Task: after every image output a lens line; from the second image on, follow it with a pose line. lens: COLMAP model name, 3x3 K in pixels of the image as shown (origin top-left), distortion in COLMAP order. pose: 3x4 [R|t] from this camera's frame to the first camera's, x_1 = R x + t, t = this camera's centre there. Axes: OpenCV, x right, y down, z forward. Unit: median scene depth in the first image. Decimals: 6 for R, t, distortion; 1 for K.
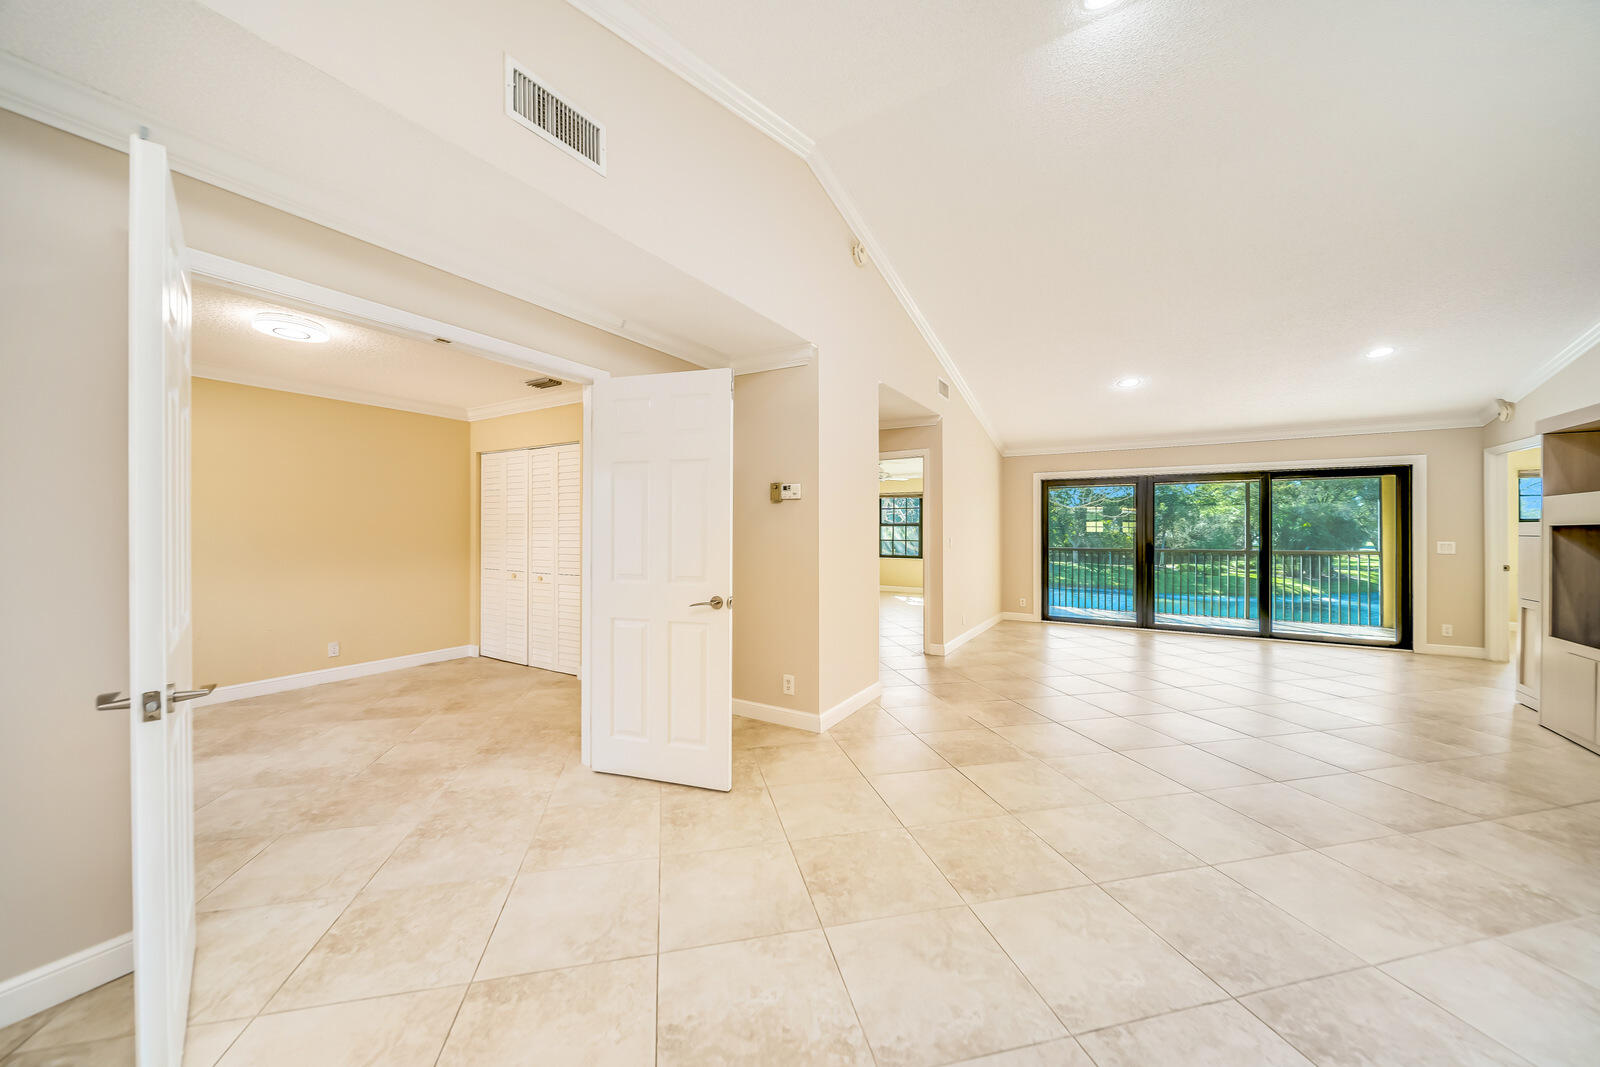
lens RADIAL K [[569.1, 0, 785.1], [0, 569.1, 531.9], [0, 0, 1]] dist [-0.001179, 0.000198]
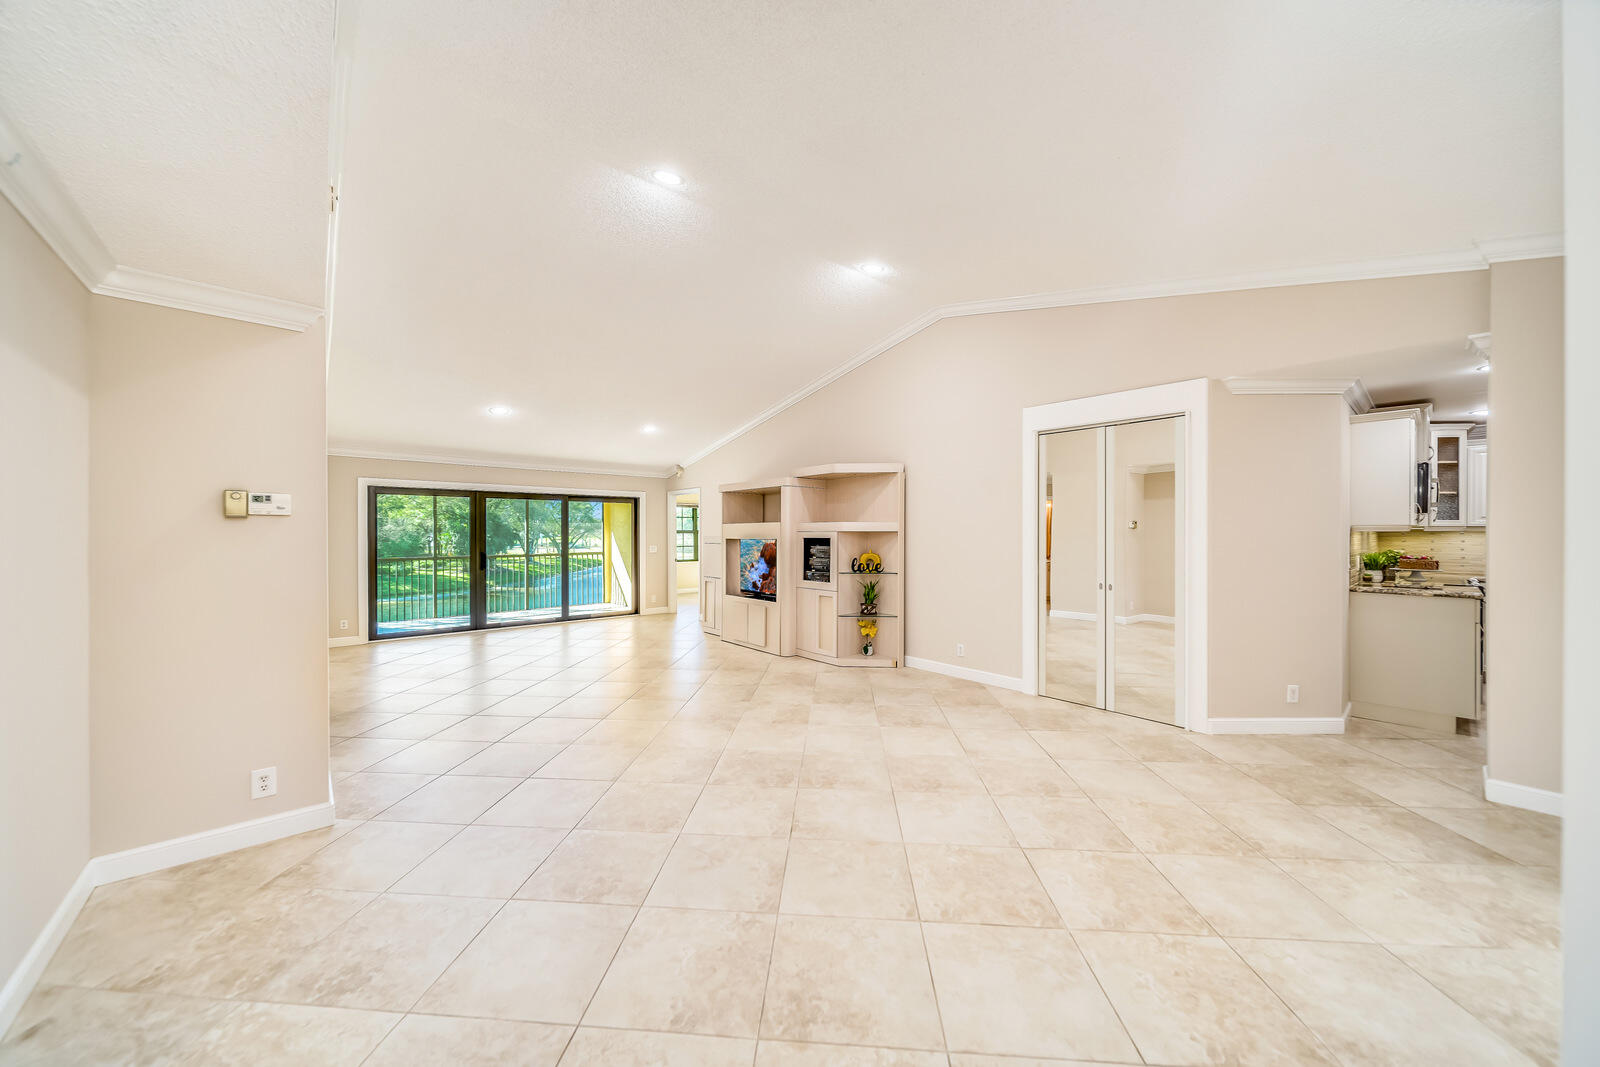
lens RADIAL K [[569.1, 0, 803.2], [0, 569.1, 536.5], [0, 0, 1]] dist [-0.001179, 0.000198]
pose [[0.281334, -0.009812, 0.959560, -0.267273], [0.003362, 0.999952, 0.009239, -0.020021], [-0.959604, 0.000627, 0.281354, 0.099398]]
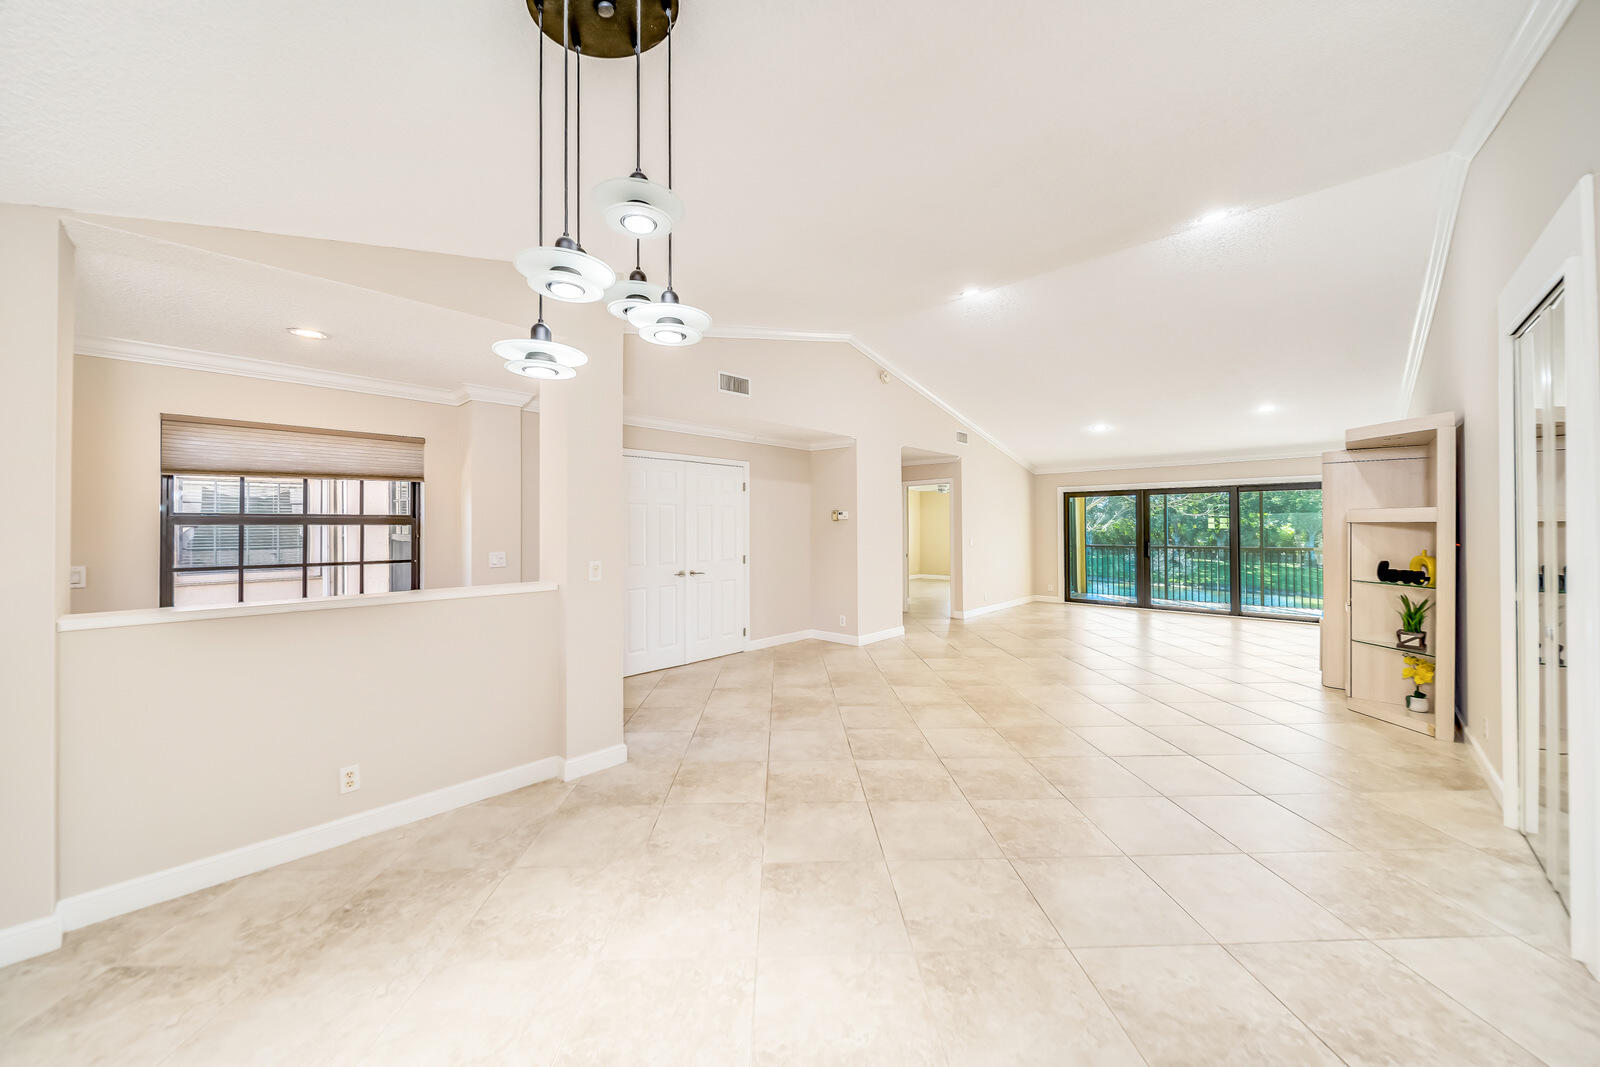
lens RADIAL K [[569.1, 0, 769.4], [0, 569.1, 522.8], [0, 0, 1]] dist [-0.001179, 0.000198]
pose [[0.975155, -0.008747, -0.221351, 0.105256], [0.007109, 0.999941, -0.008195, -0.019666], [0.221409, 0.006418, 0.975160, -0.477810]]
